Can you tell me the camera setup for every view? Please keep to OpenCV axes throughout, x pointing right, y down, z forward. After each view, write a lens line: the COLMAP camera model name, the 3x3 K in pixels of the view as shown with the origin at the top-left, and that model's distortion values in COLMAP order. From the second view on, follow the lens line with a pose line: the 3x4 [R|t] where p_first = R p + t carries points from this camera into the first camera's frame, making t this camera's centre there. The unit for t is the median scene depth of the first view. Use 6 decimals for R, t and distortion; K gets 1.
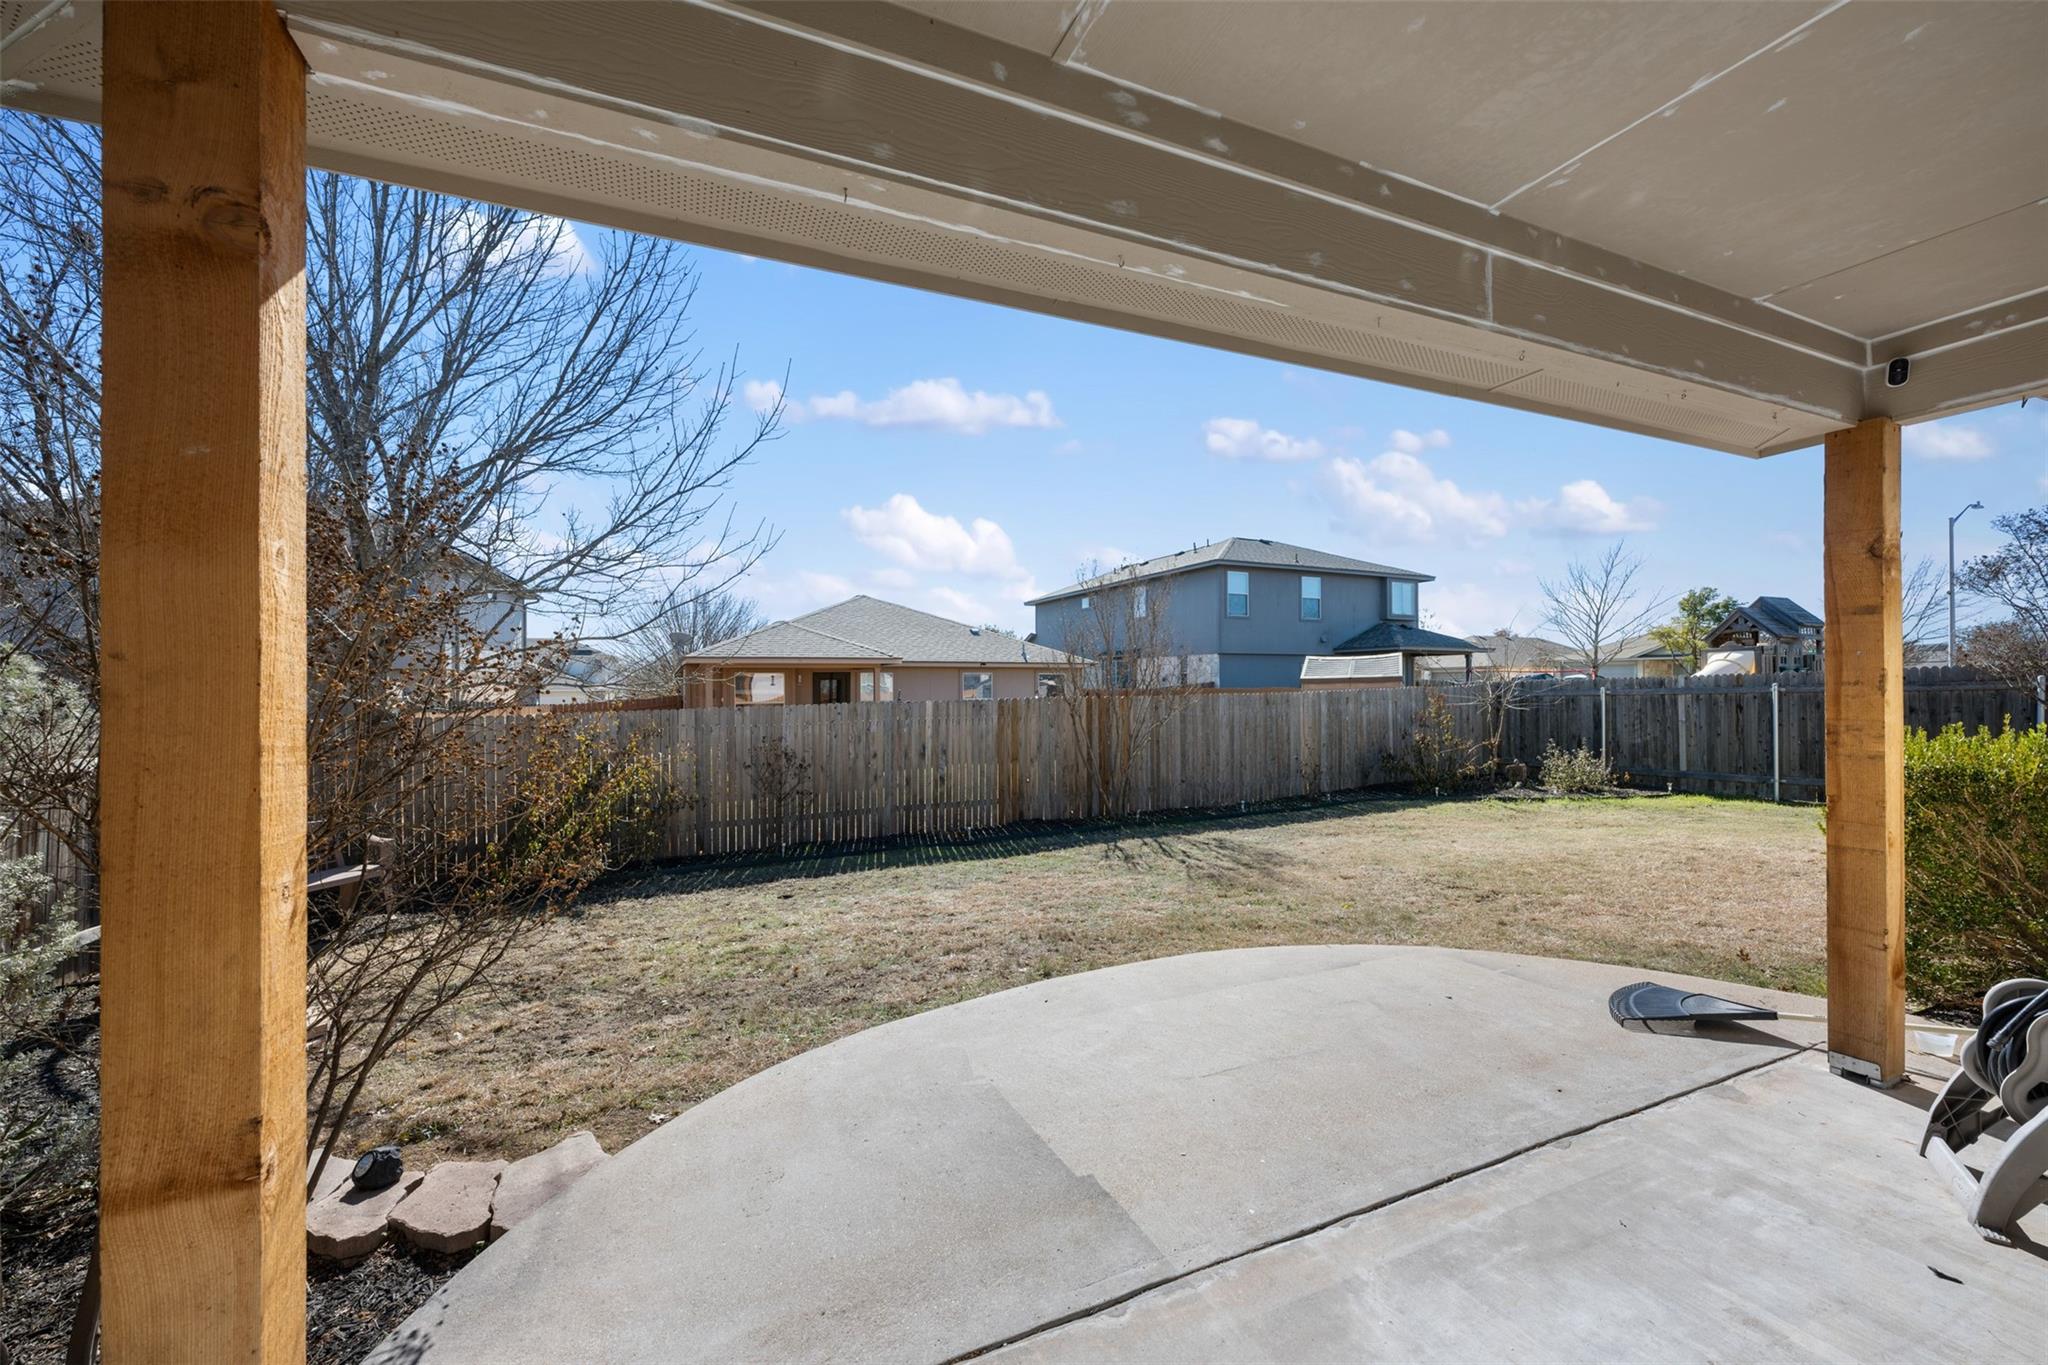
lens RADIAL K [[810.7, 0, 1020.8], [0, 810.7, 680.7], [0, 0, 1]] dist [-0.002319, -0.000060]
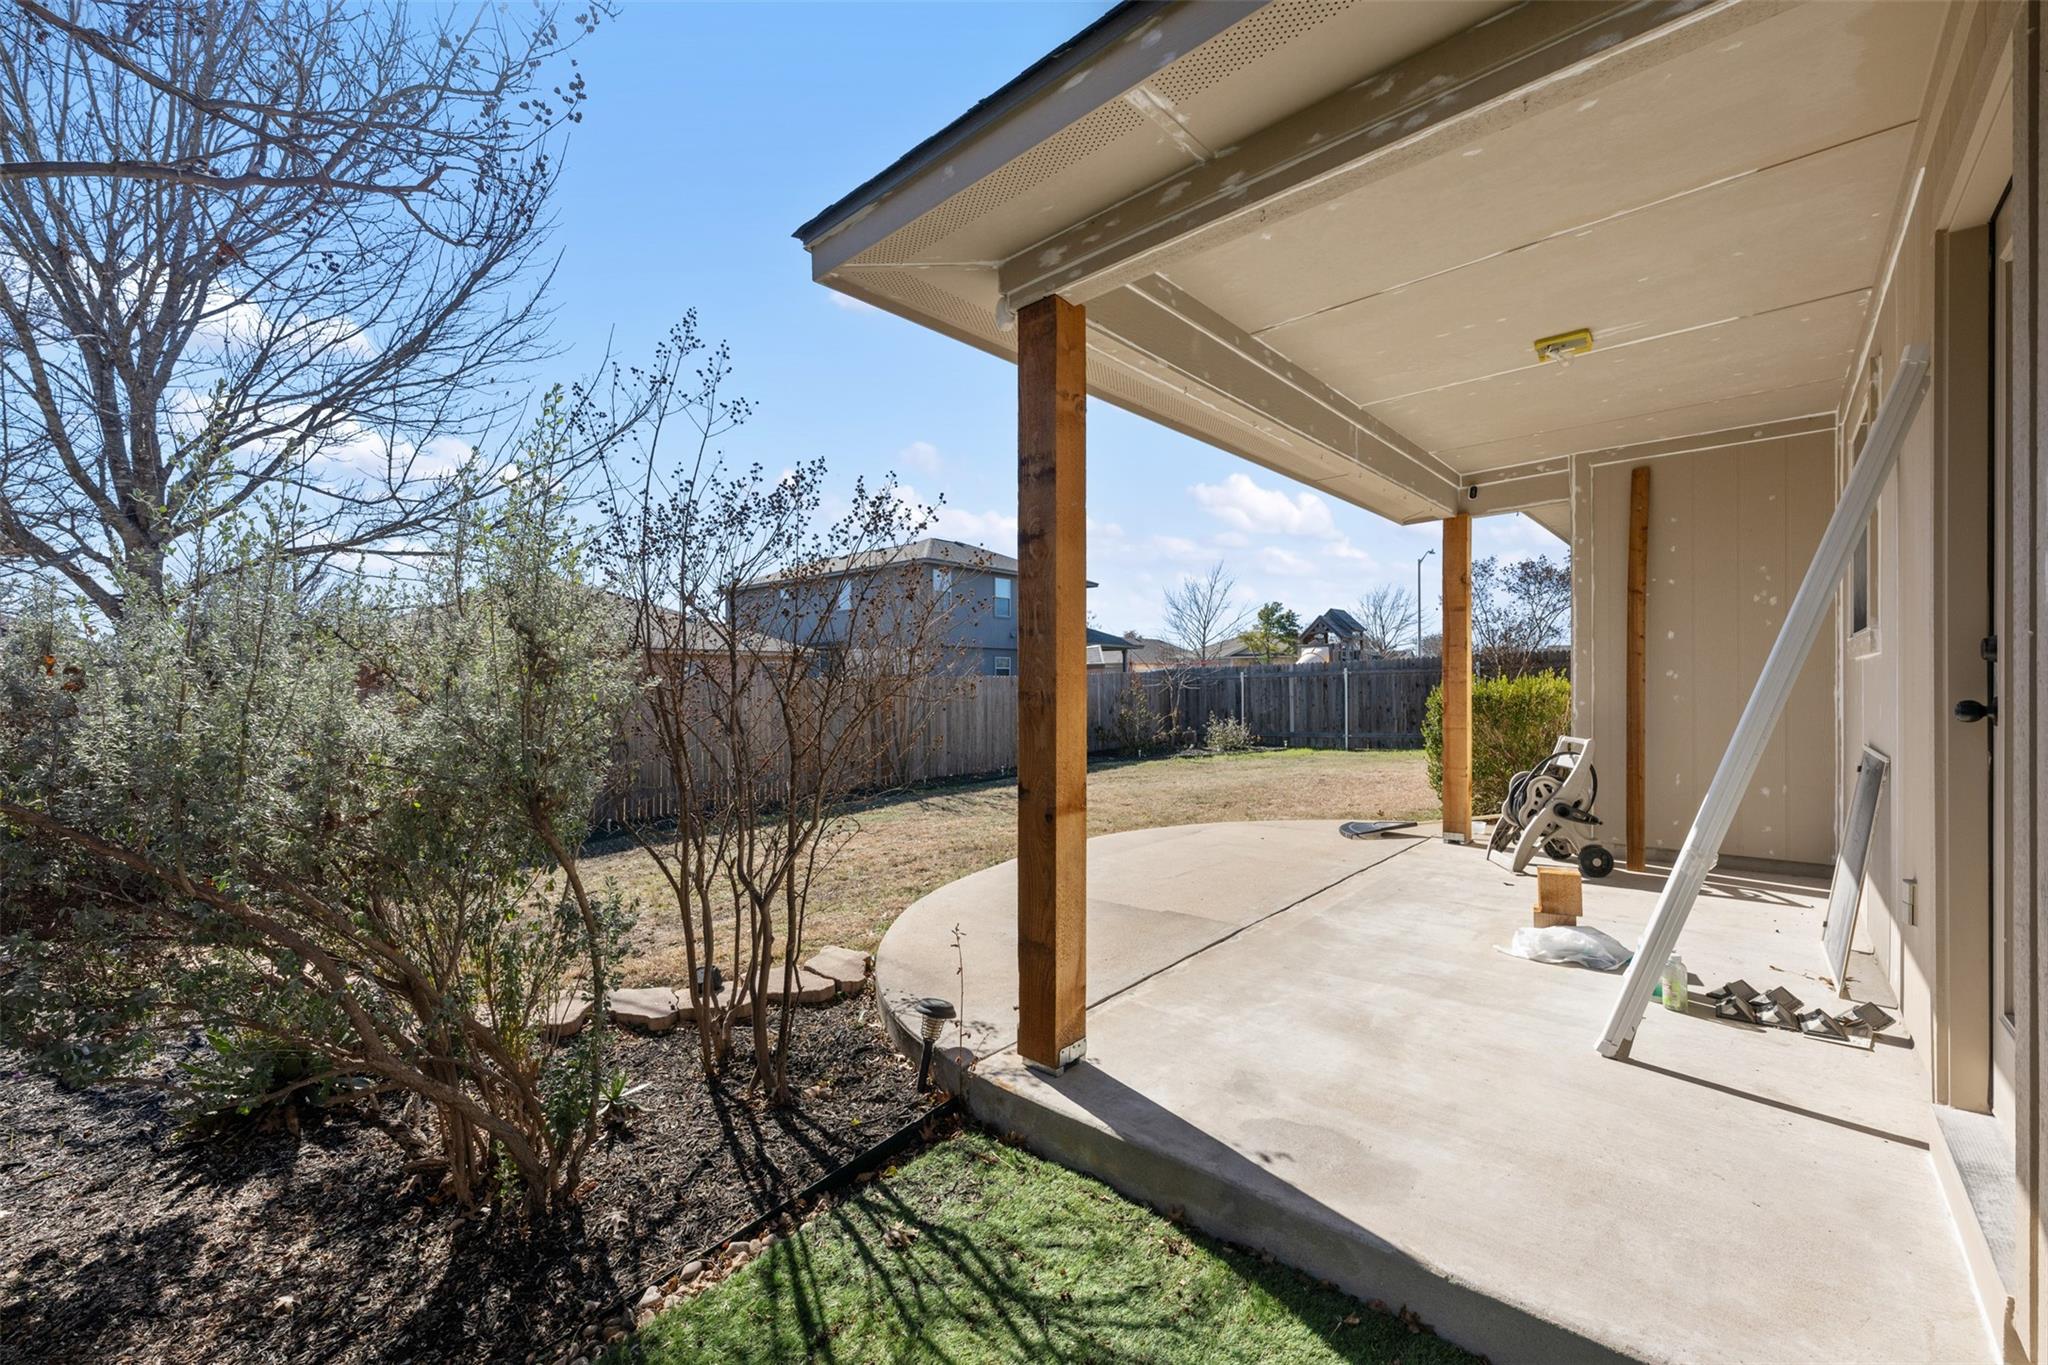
lens RADIAL K [[810.7, 0, 1025.0], [0, 810.7, 684.7], [0, 0, 1]] dist [-0.002319, -0.000060]
pose [[0.915819, -0.004002, 0.401571, -0.156413], [0.000131, 0.999953, 0.009666, 0.017051], [-0.401591, -0.008800, 0.915777, -0.085524]]
